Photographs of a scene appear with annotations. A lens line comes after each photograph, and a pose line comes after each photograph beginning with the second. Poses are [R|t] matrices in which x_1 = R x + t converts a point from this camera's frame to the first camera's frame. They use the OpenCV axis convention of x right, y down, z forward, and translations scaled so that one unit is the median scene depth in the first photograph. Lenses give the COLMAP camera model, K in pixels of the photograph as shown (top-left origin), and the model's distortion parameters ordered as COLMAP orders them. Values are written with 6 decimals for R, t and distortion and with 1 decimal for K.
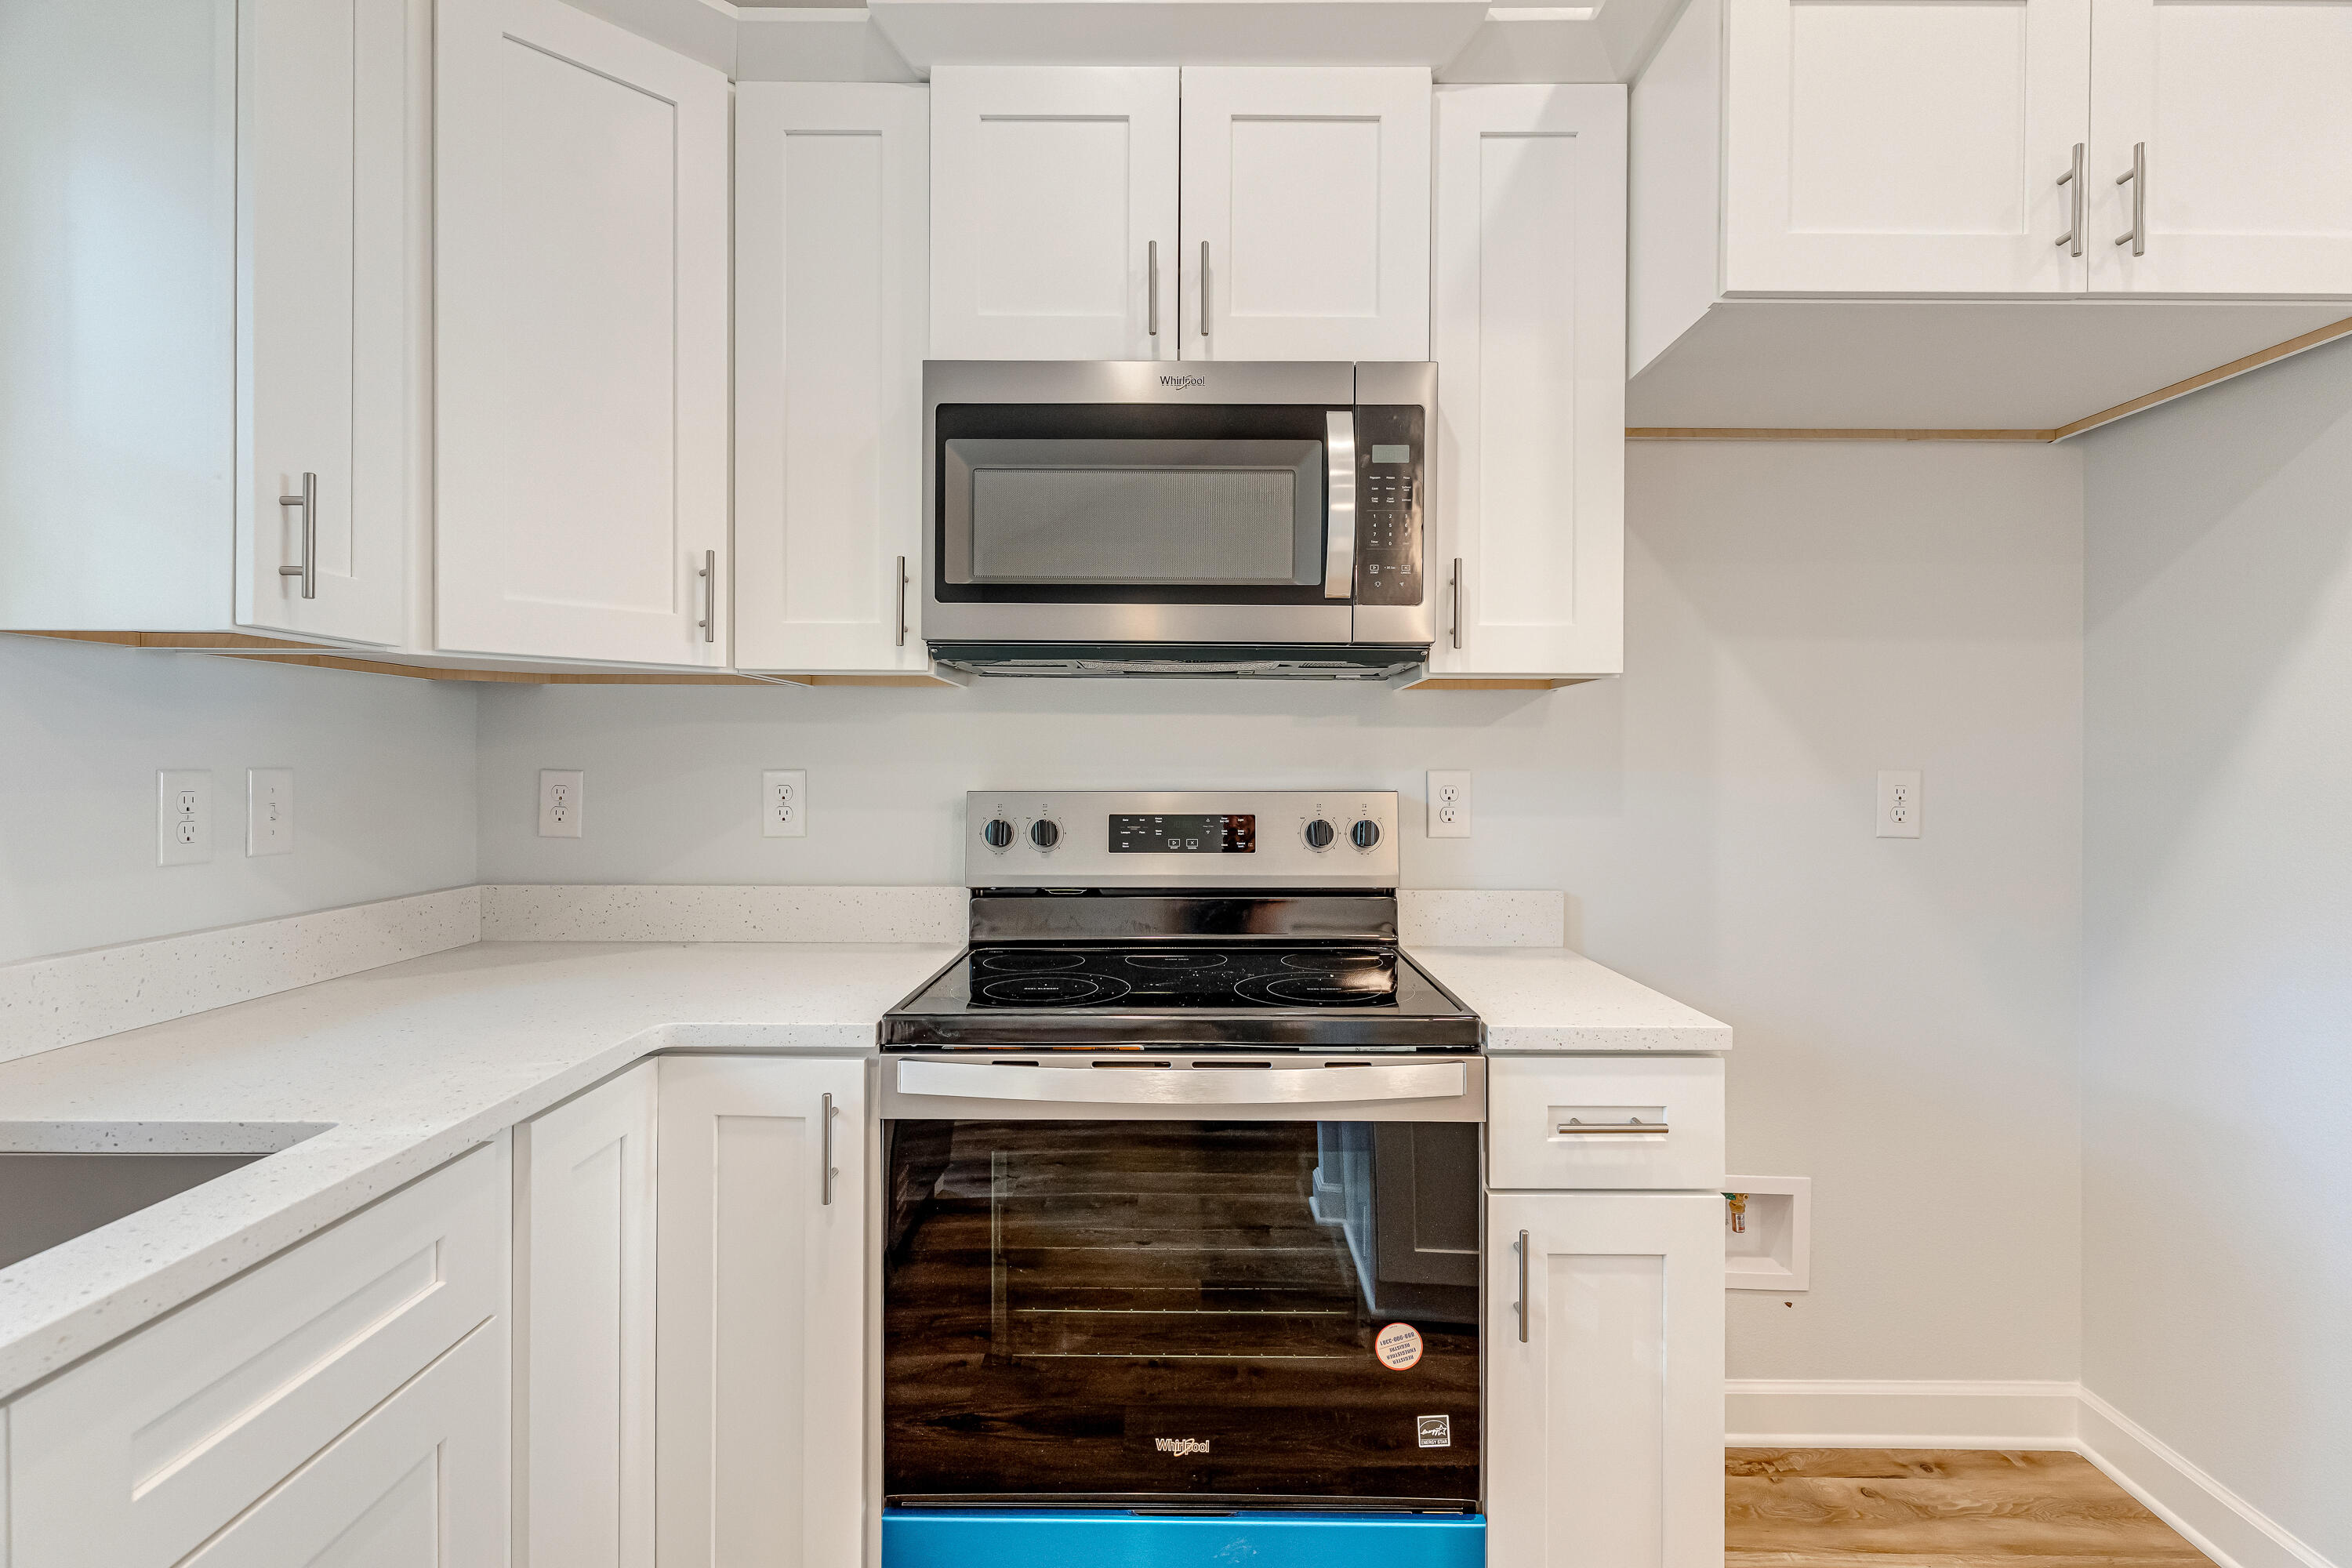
lens RADIAL K [[1120.3, 0, 1177.3], [0, 1120.3, 757.5], [0, 0, 1]] dist [0.000889, 0.000126]
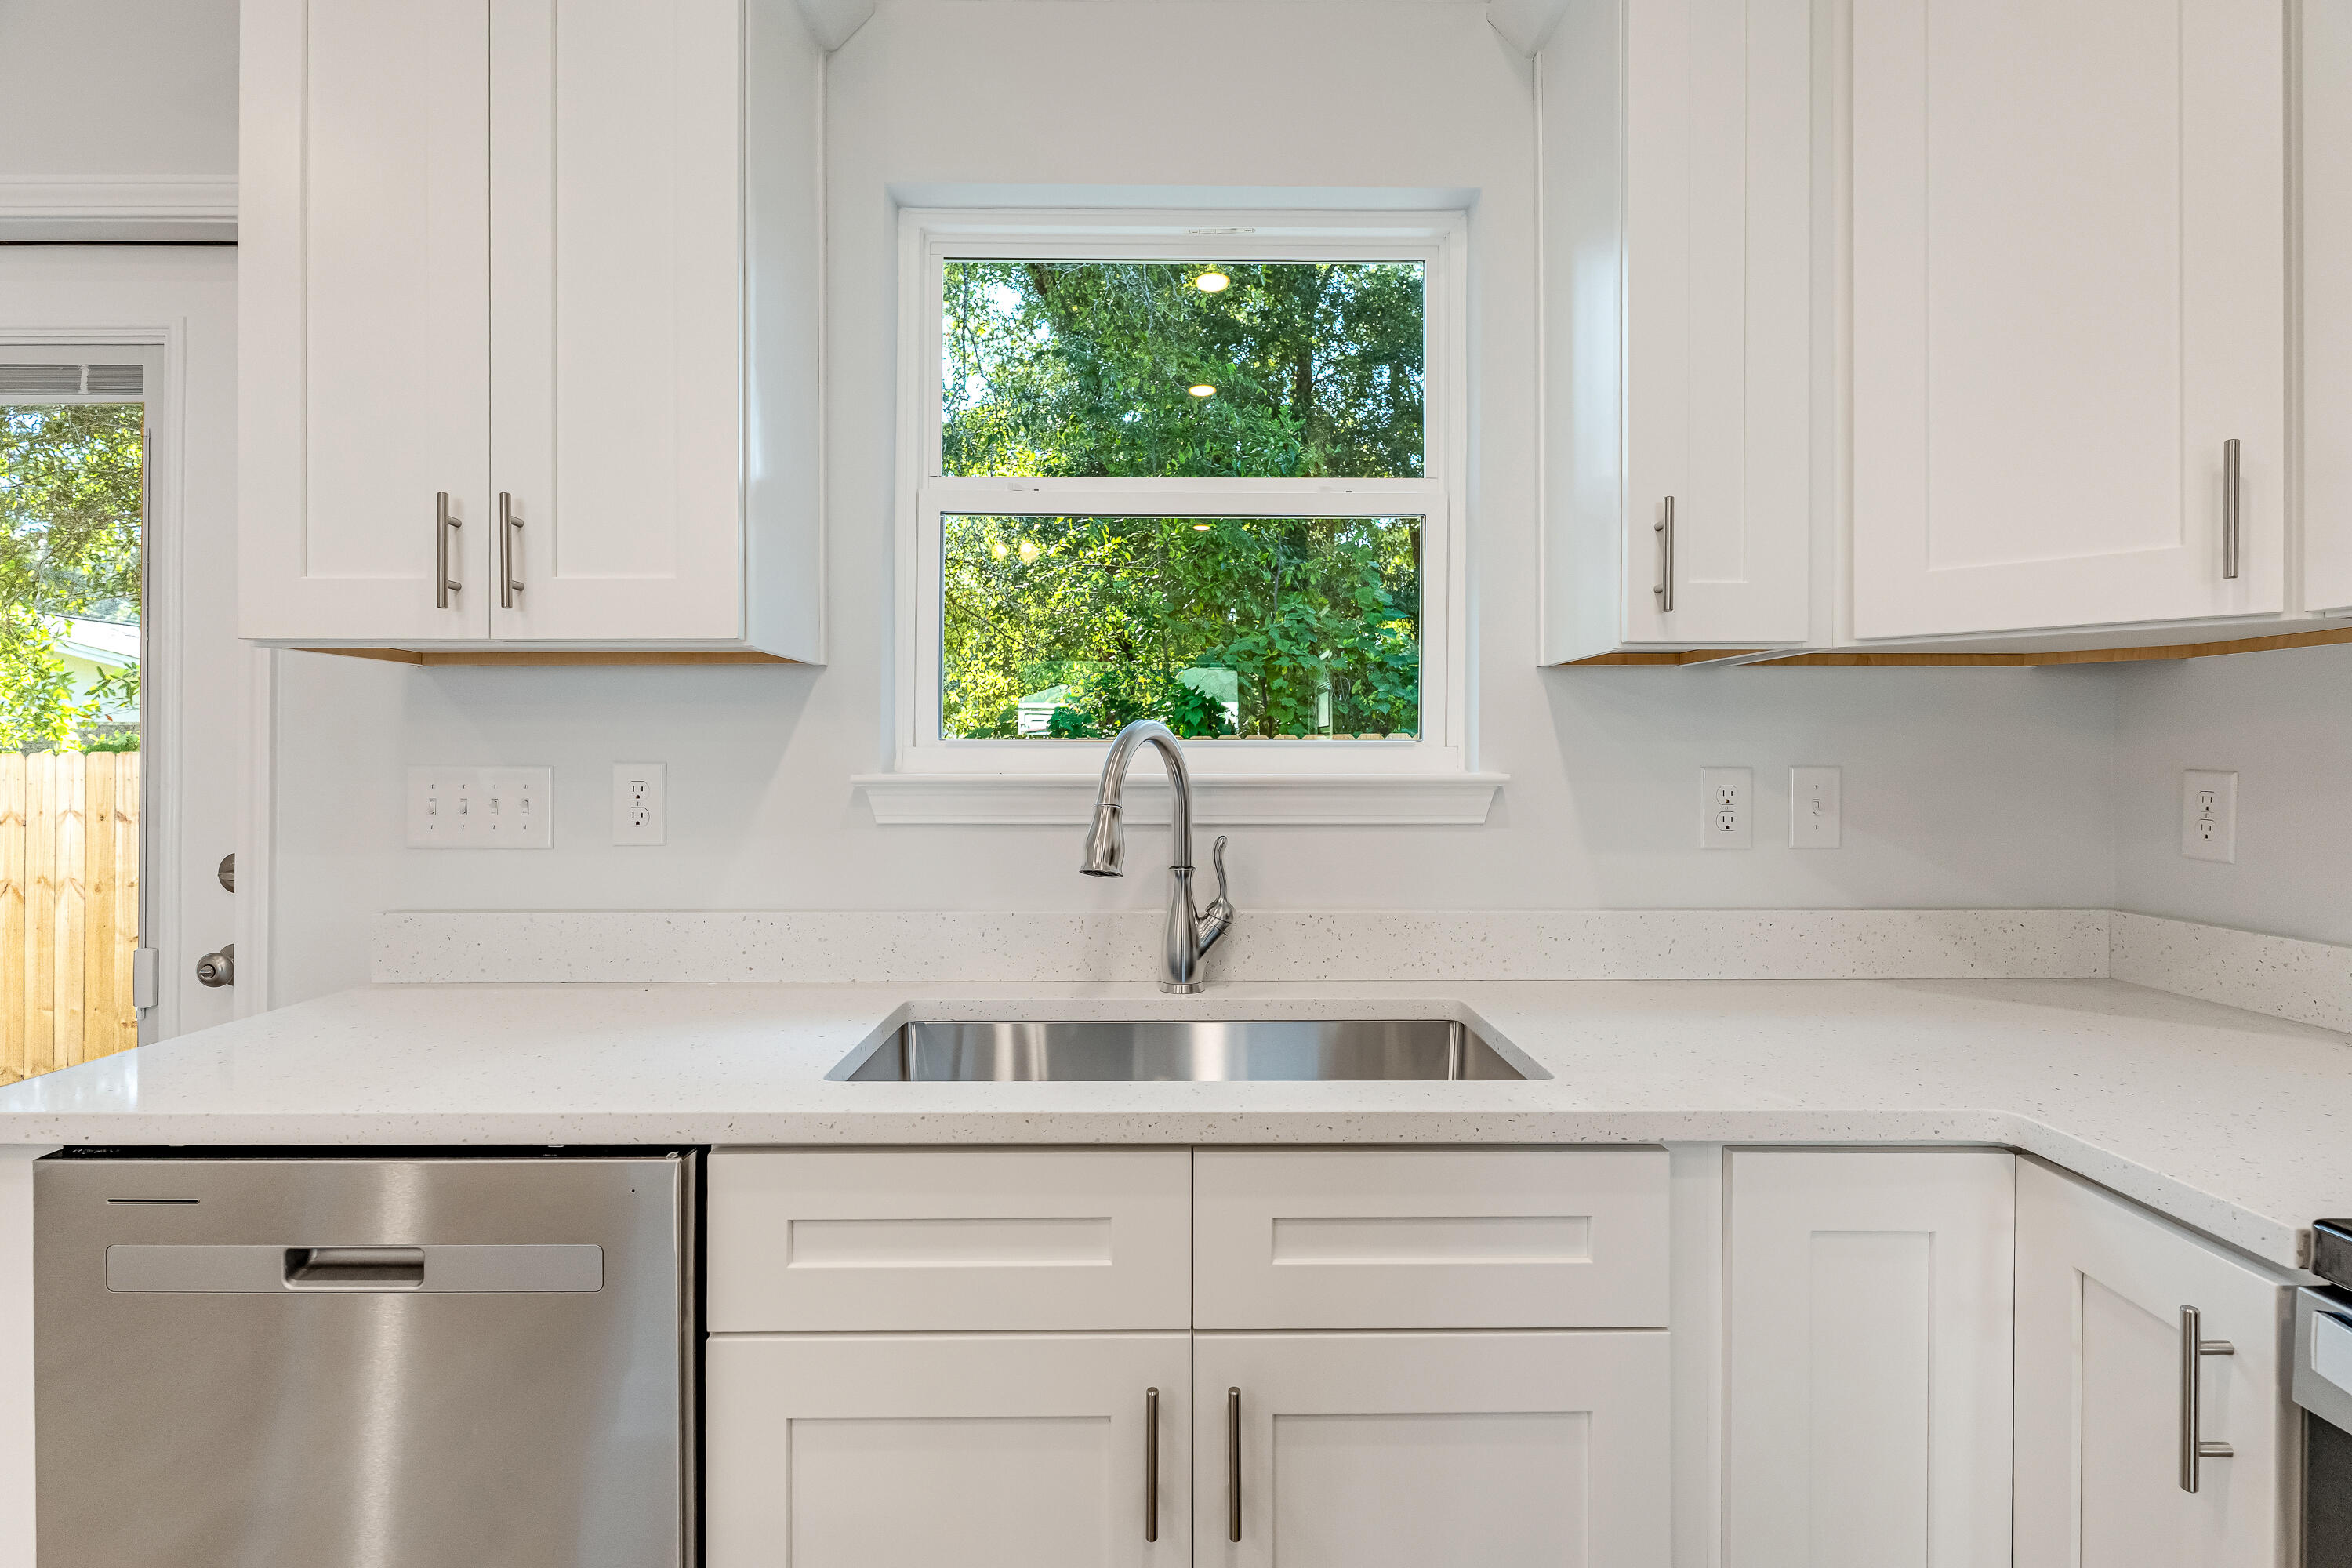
lens RADIAL K [[1120.3, 0, 1177.3], [0, 1120.3, 757.5], [0, 0, 1]] dist [0.000889, 0.000126]
pose [[0.015076, -0.003926, -0.999879, 0.234009], [0.004609, 0.999982, -0.003857, 0.002337], [0.999876, -0.004550, 0.015093, 0.371010]]
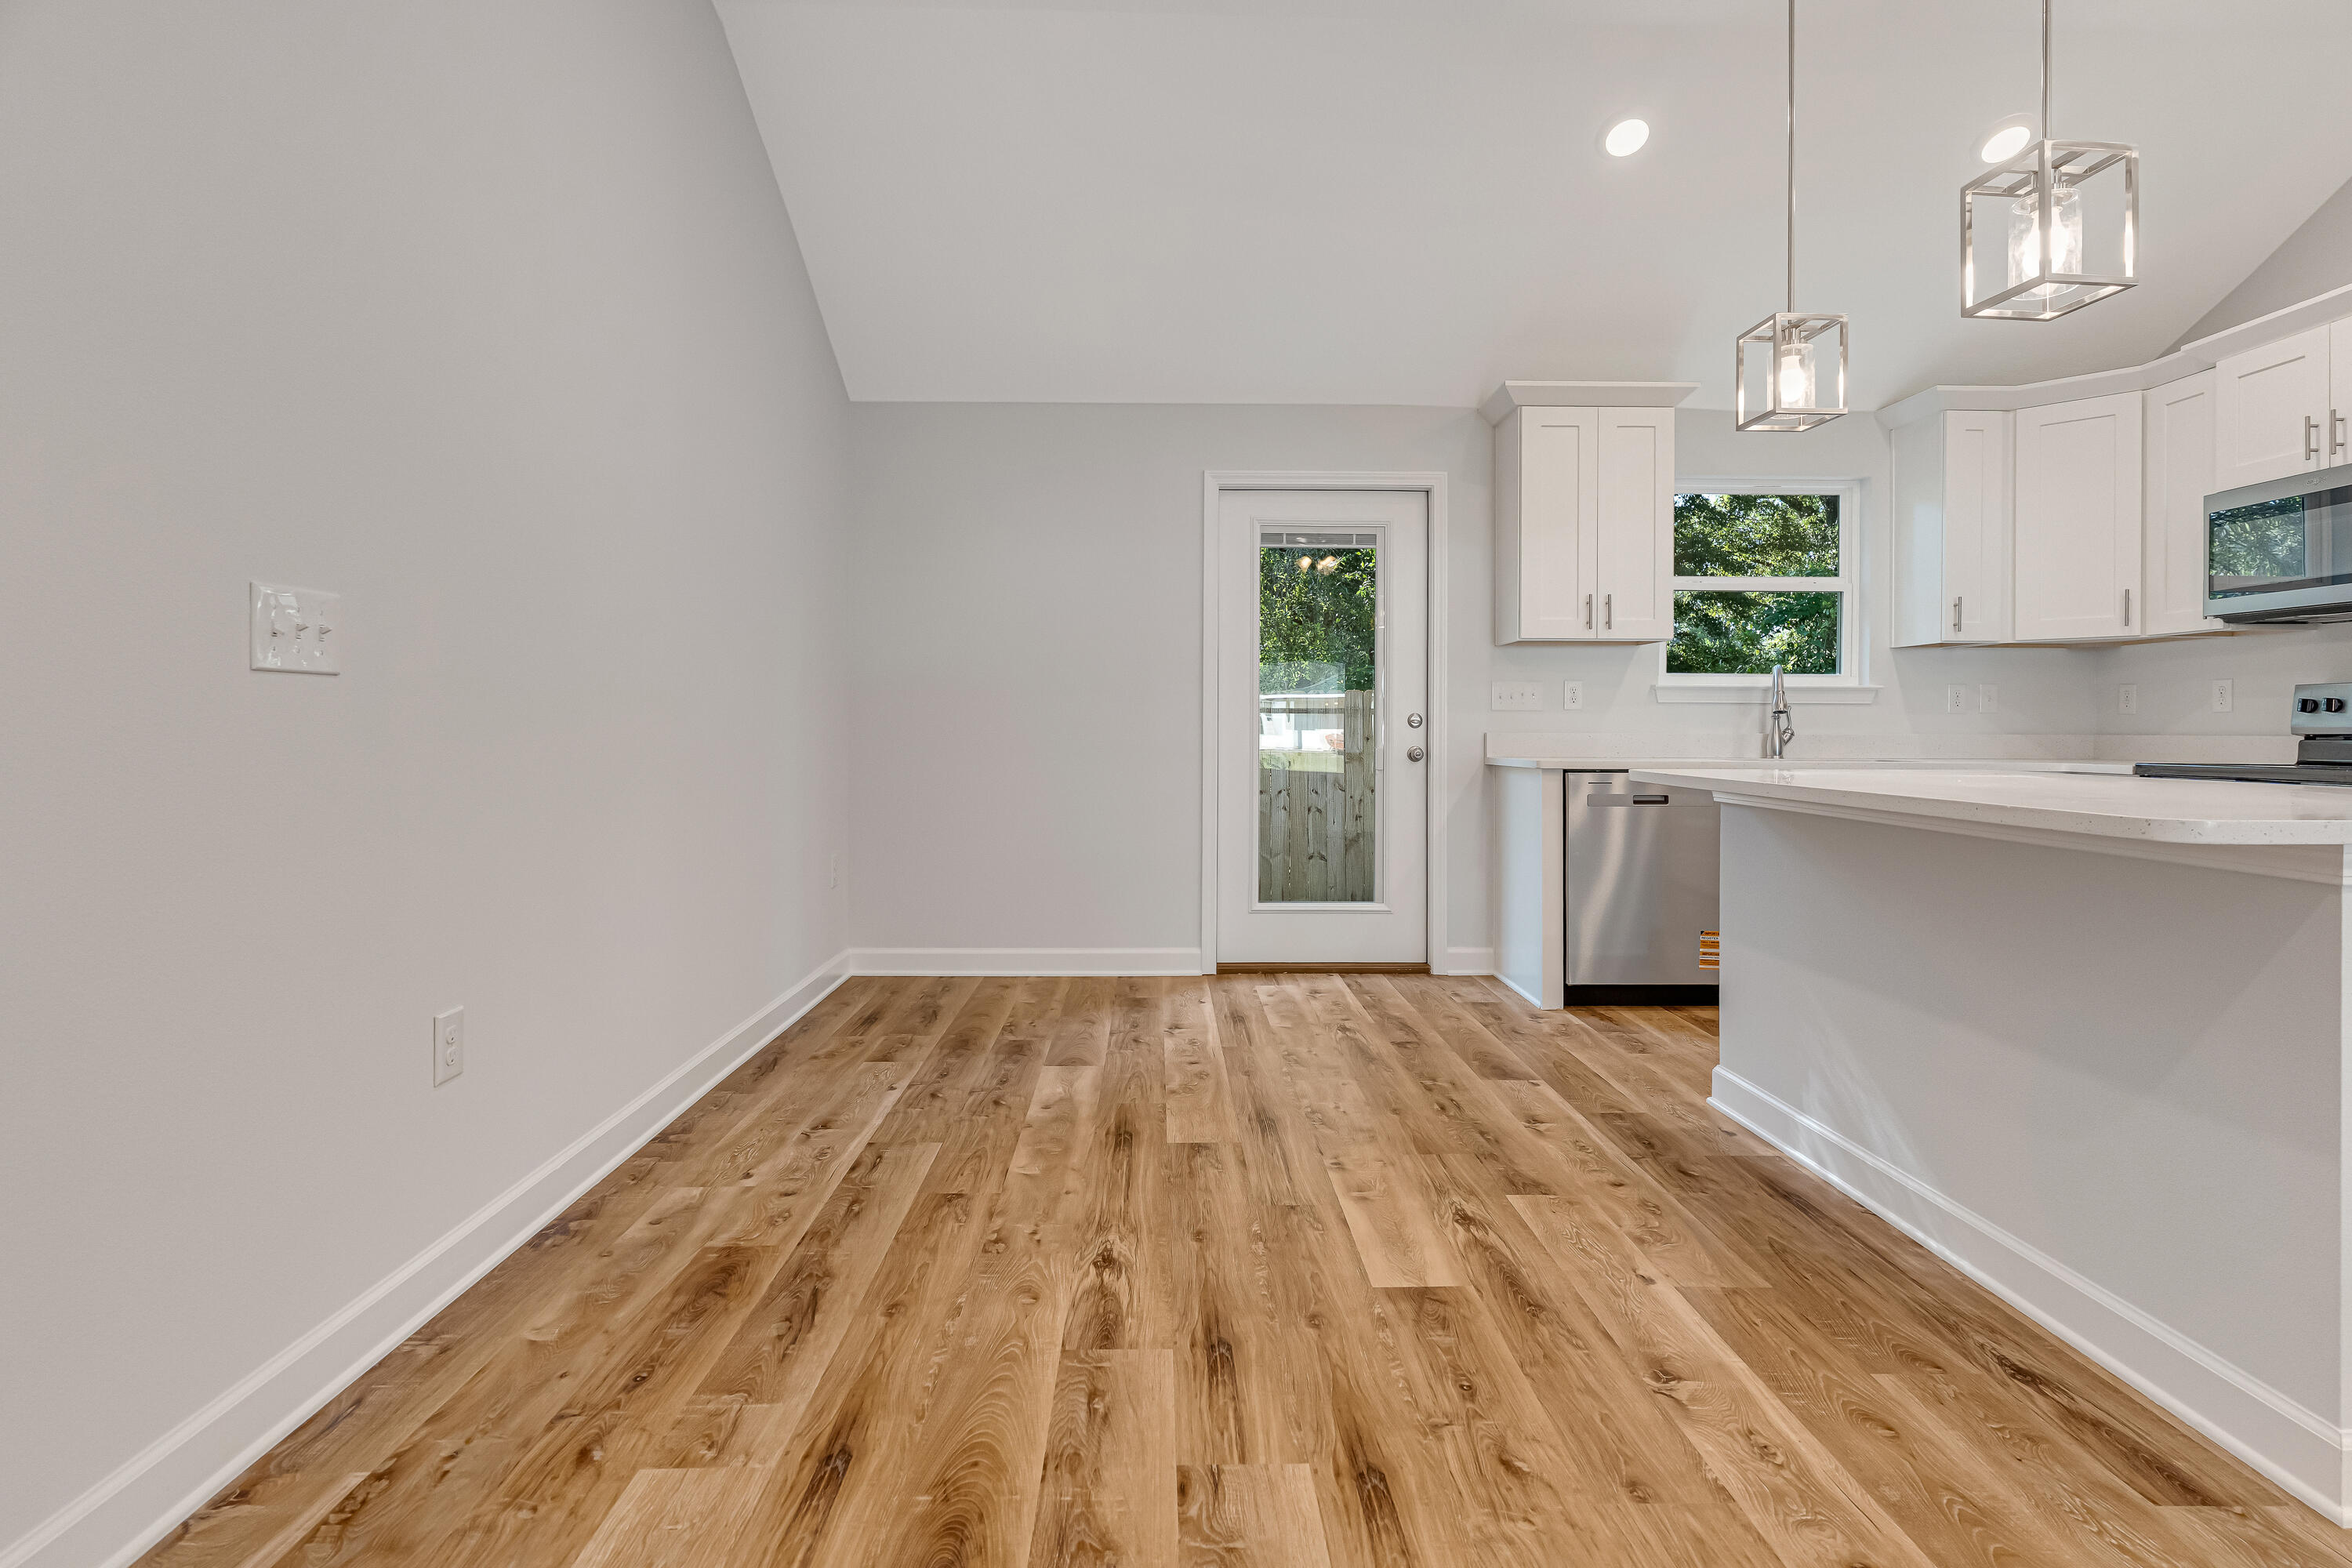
lens RADIAL K [[1120.3, 0, 1177.3], [0, 1120.3, 757.5], [0, 0, 1]] dist [0.000889, 0.000126]
pose [[0.010278, 0.022969, -0.999683, 2.063530], [-0.000311, 0.999736, 0.022967, 0.132785], [0.999947, 0.000075, 0.010283, -1.136074]]
